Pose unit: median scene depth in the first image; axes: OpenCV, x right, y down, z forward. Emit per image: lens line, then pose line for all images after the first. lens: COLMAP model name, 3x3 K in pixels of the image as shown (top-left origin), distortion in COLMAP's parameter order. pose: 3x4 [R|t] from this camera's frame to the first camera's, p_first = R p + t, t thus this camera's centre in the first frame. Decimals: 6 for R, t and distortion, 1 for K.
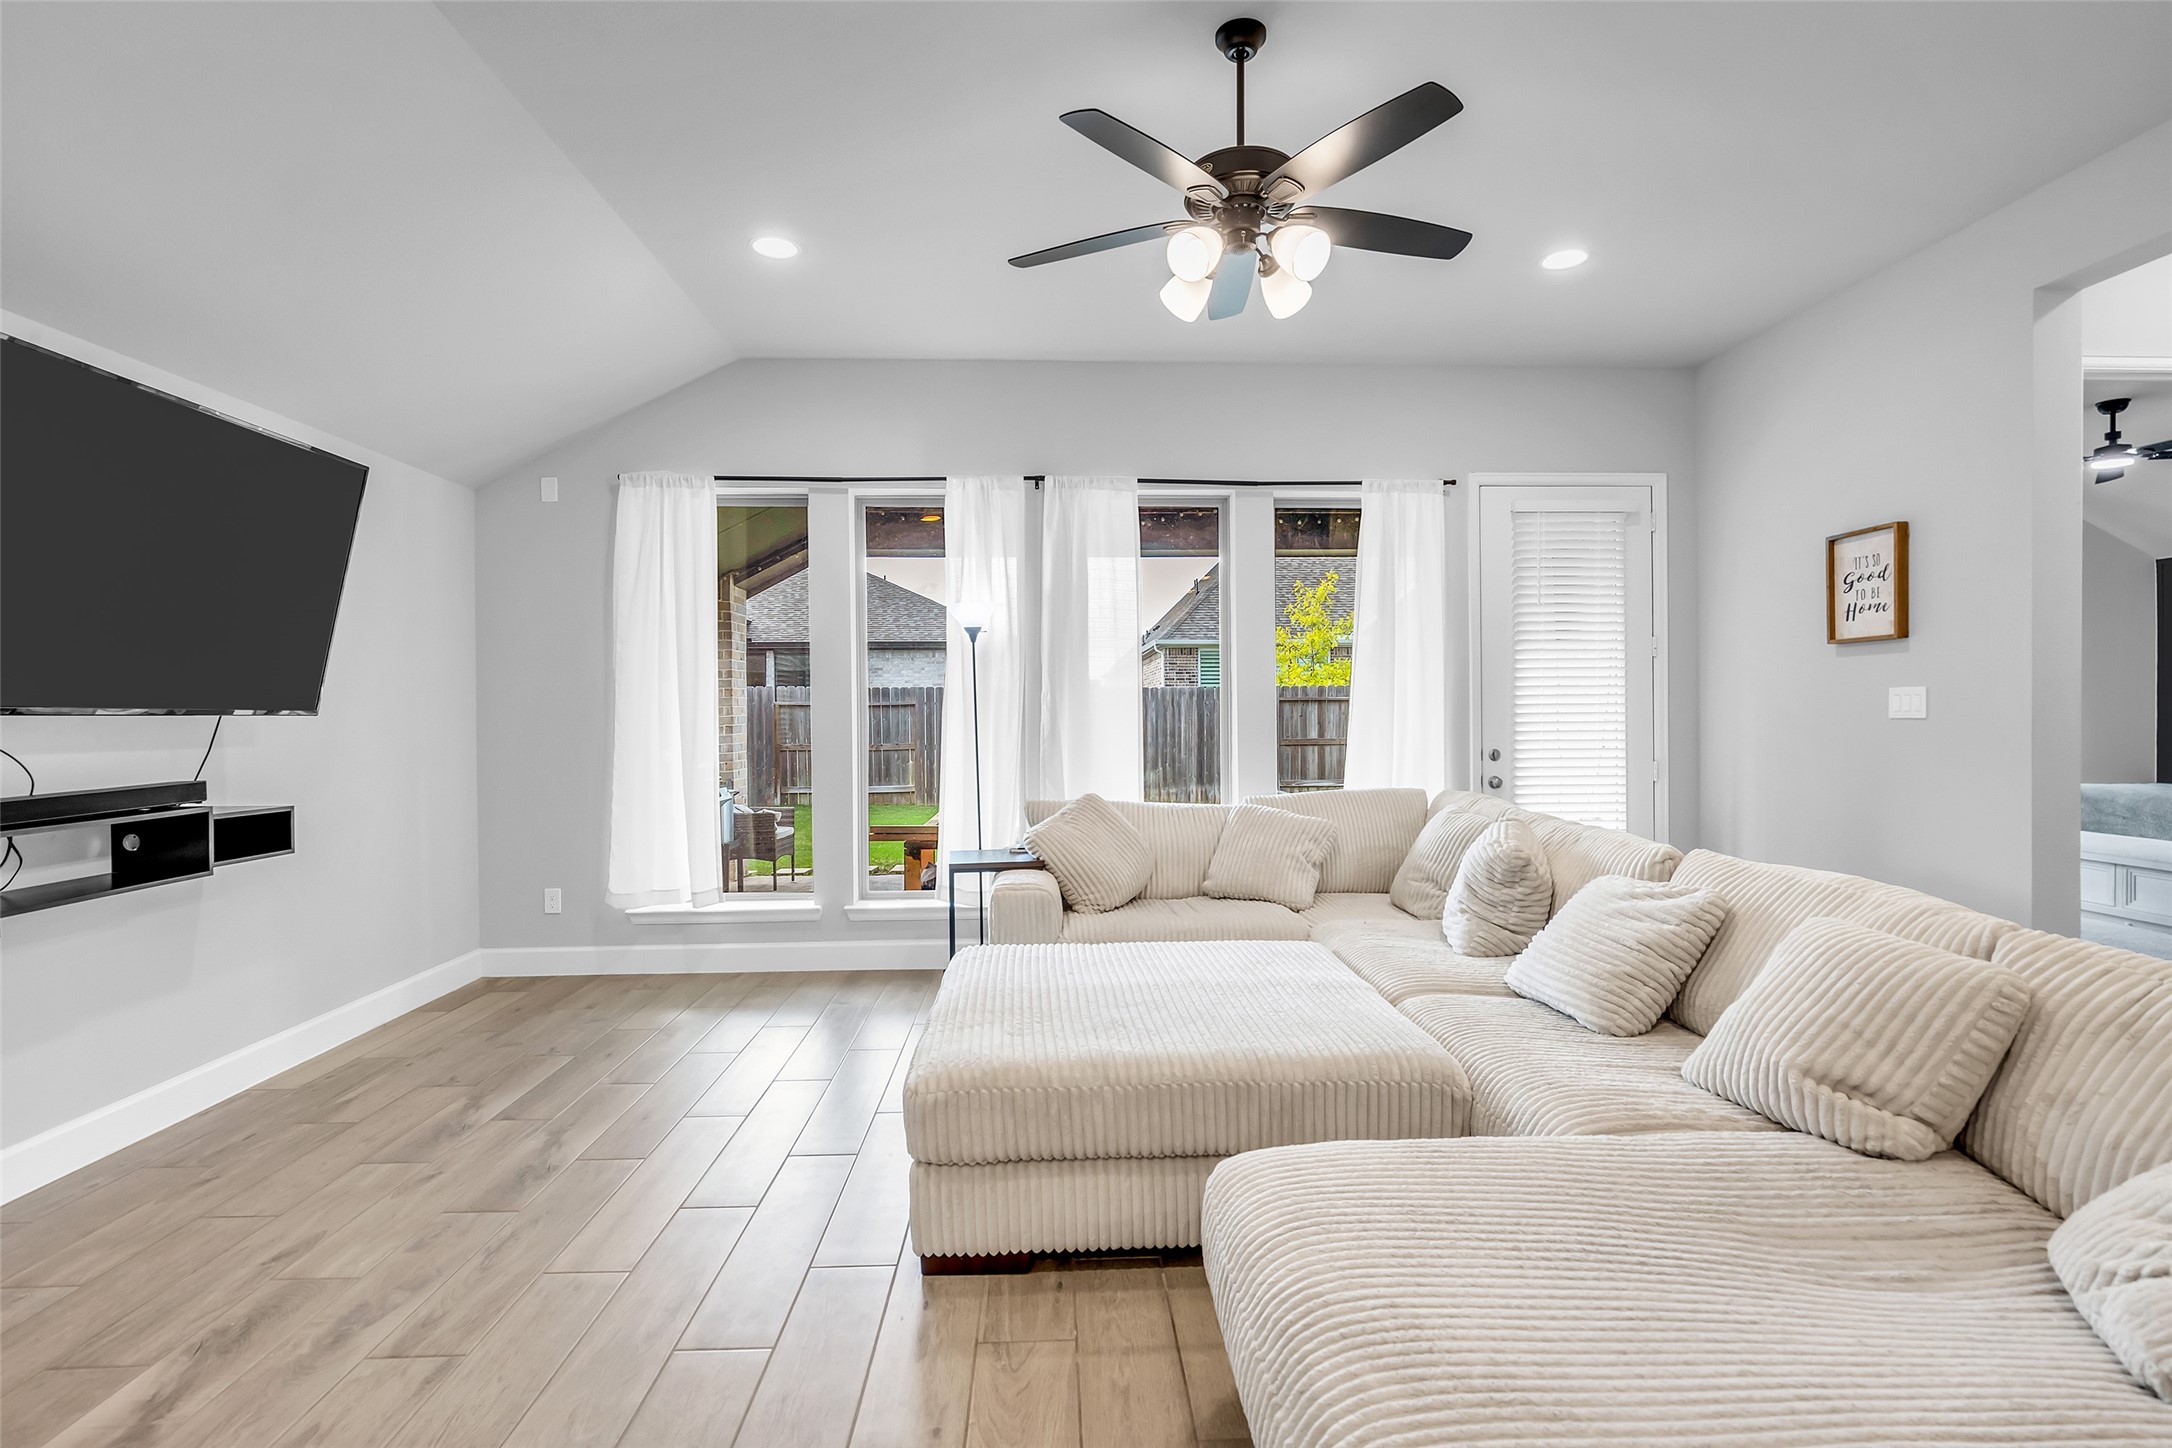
lens RADIAL K [[1003.8, 0, 1084.4], [0, 1003.8, 714.6], [0, 0, 1]] dist [-0.020809, 0.007300]
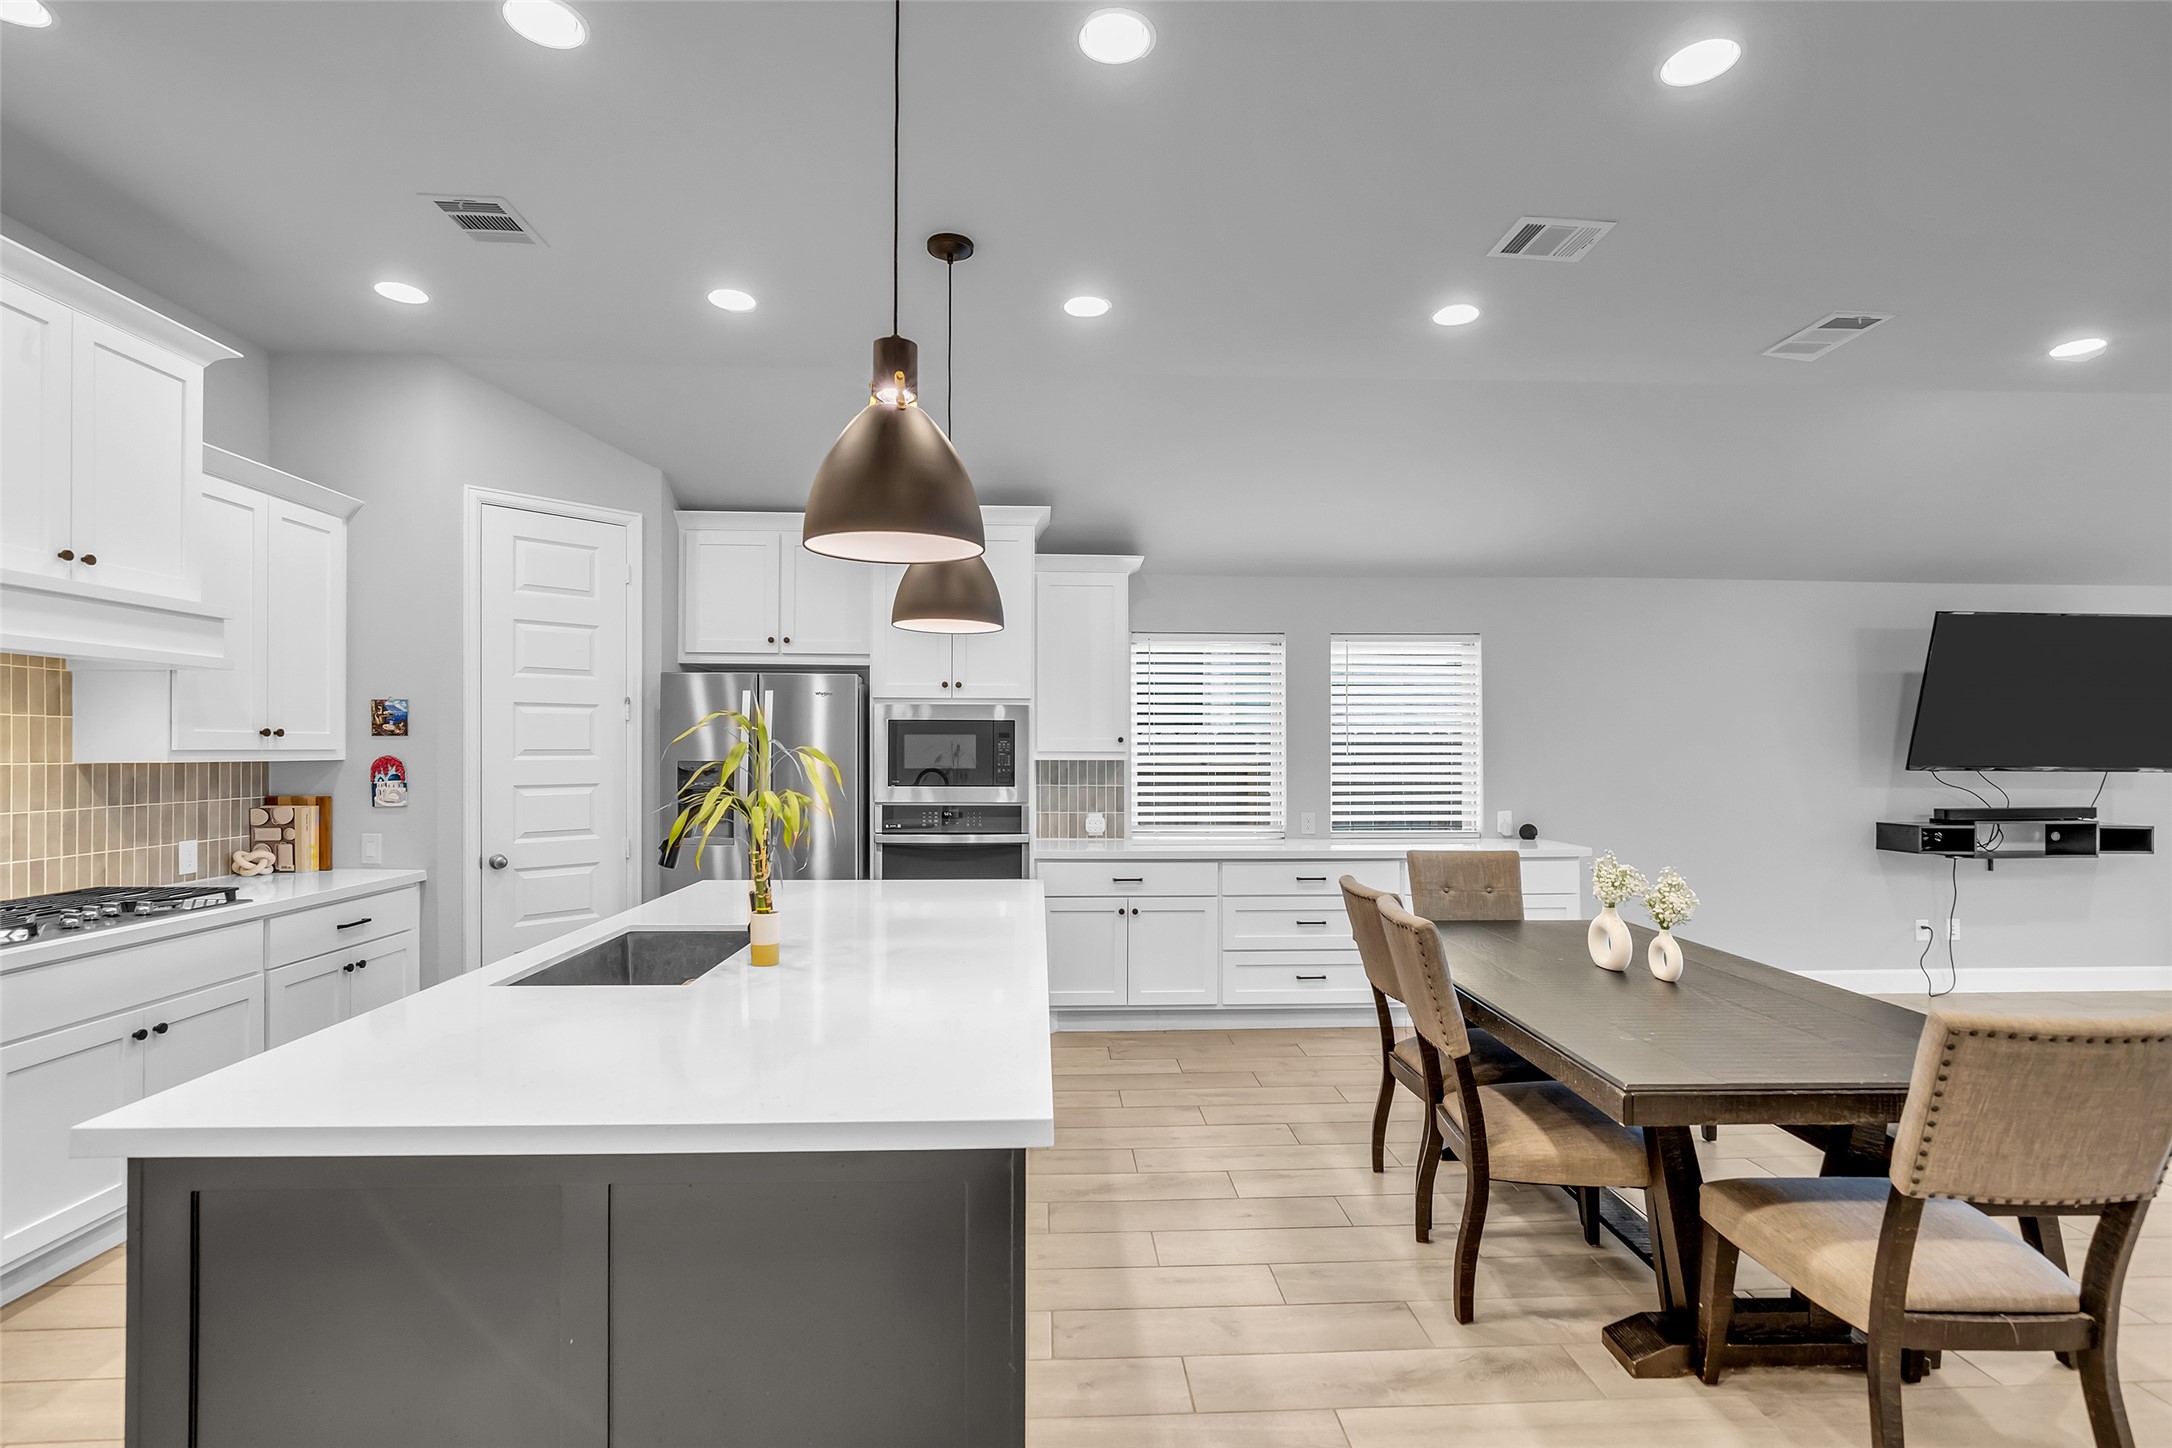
lens RADIAL K [[1007.5, 0, 1087.2], [0, 1007.5, 747.4], [0, 0, 1]] dist [-0.020226, 0.007696]
pose [[0.011024, 0.005066, -0.999926, 0.637651], [-0.008317, 0.999953, 0.004974, -0.025498], [0.999905, 0.008261, 0.011065, -0.606896]]
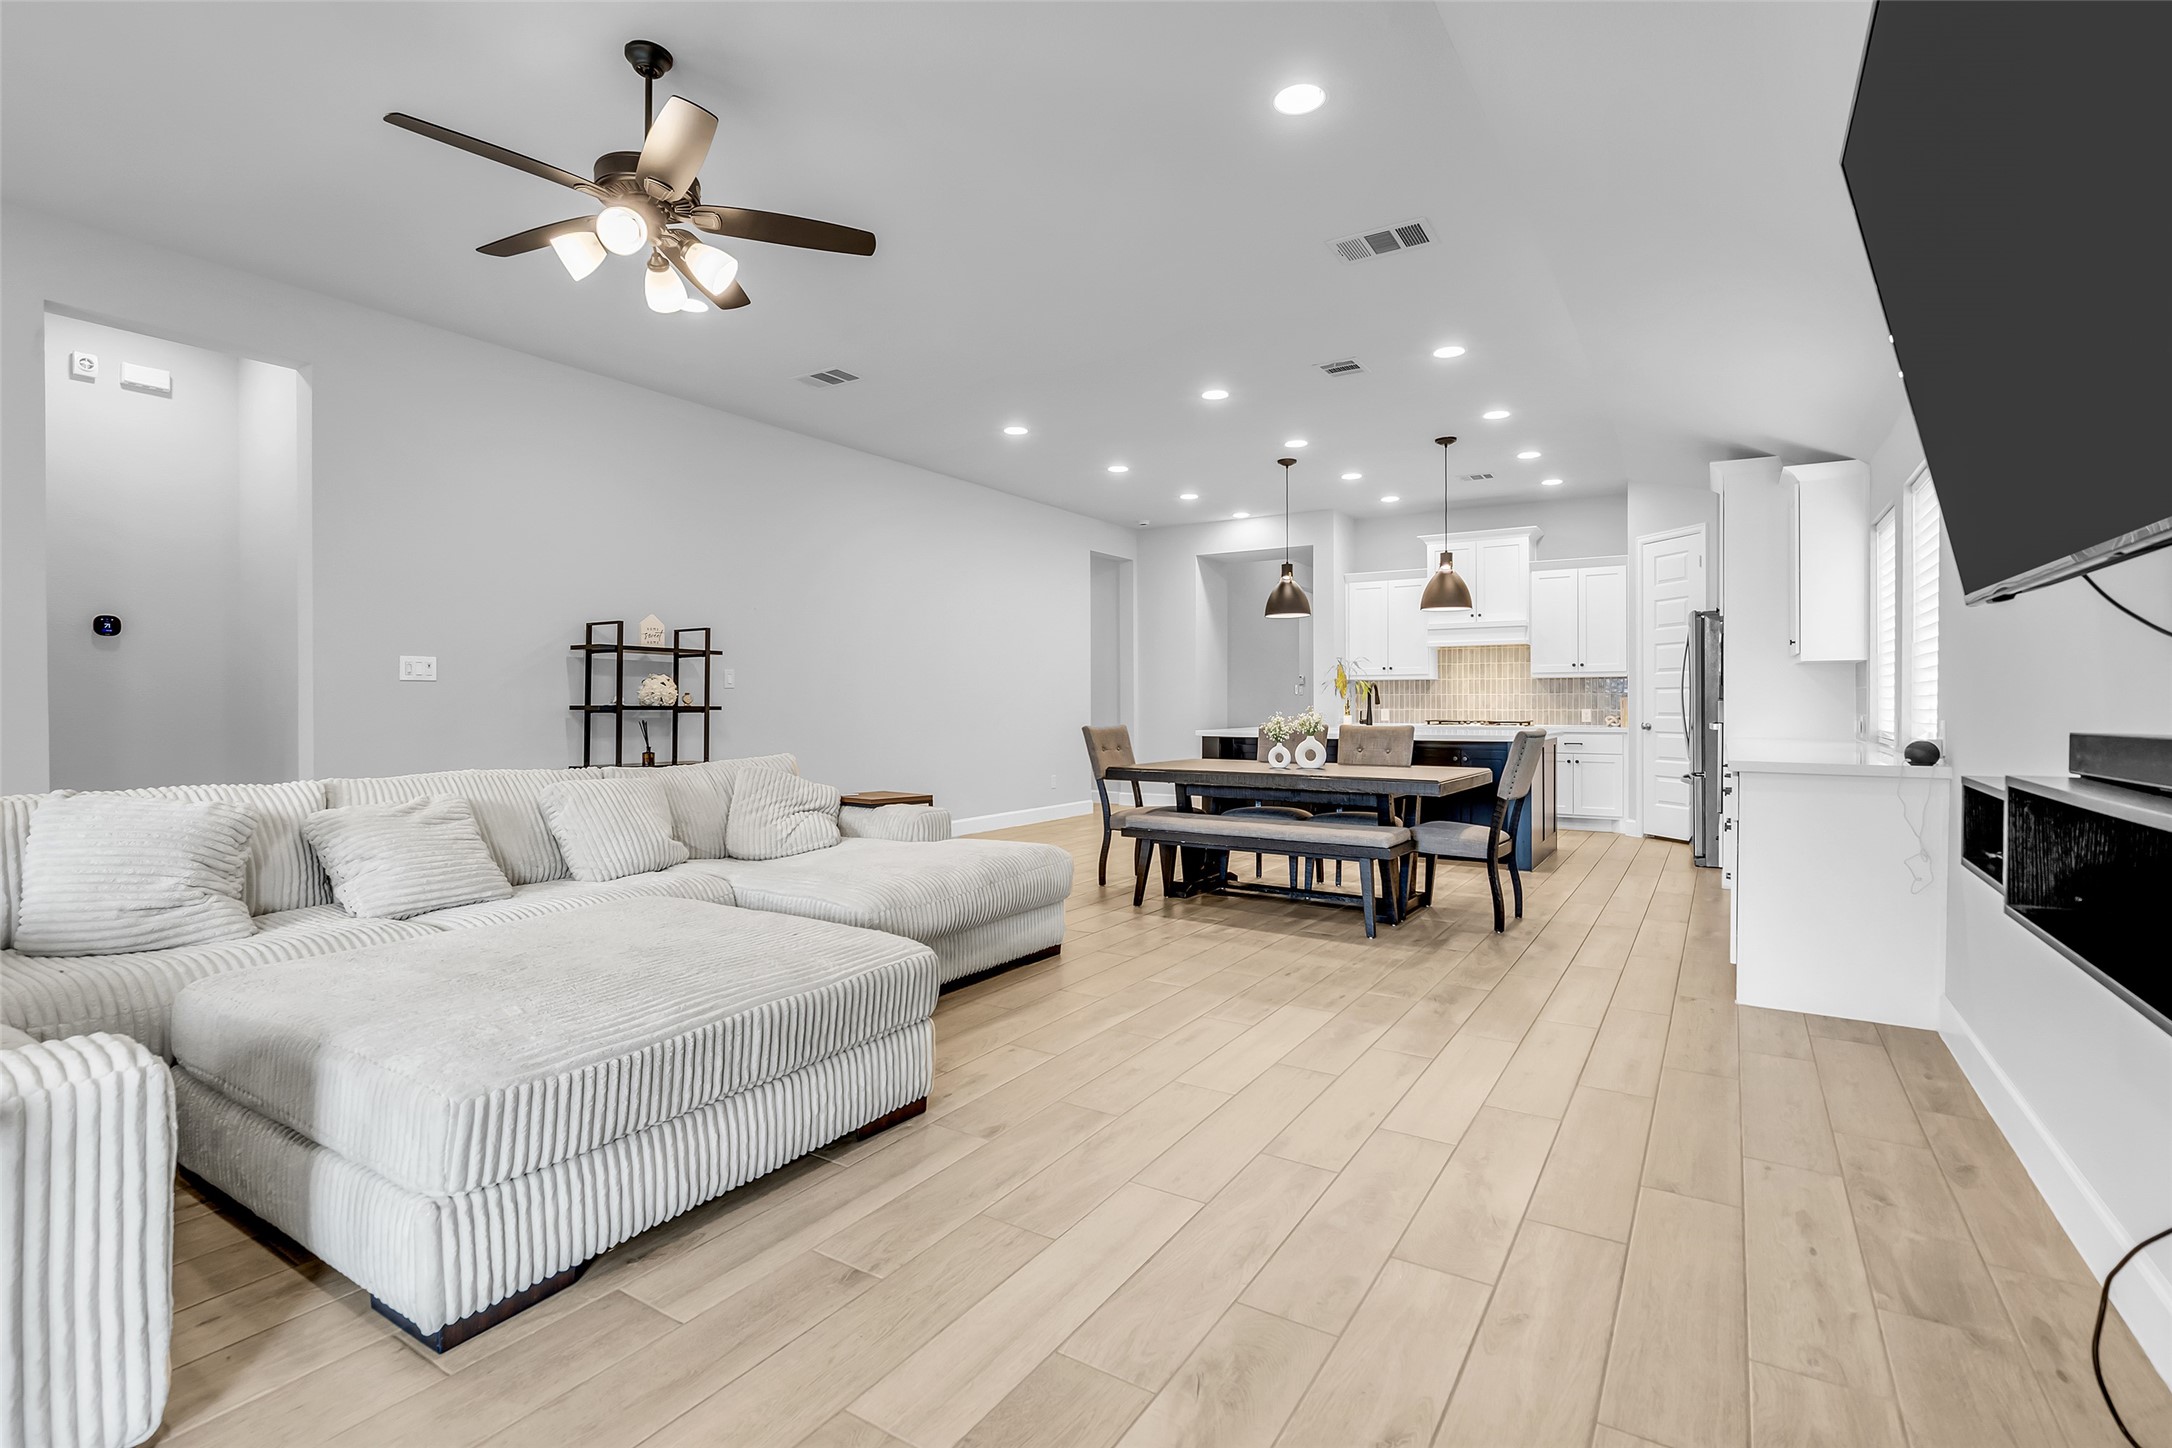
lens RADIAL K [[1007.0, 0, 1090.9], [0, 1007.0, 708.6], [0, 0, 1]] dist [-0.013503, 0.000473]
pose [[-0.824823, 0.003970, 0.565378, -0.514142], [0.009886, 0.999924, 0.007401, 0.035068], [-0.565305, 0.011694, -0.824799, 0.951107]]
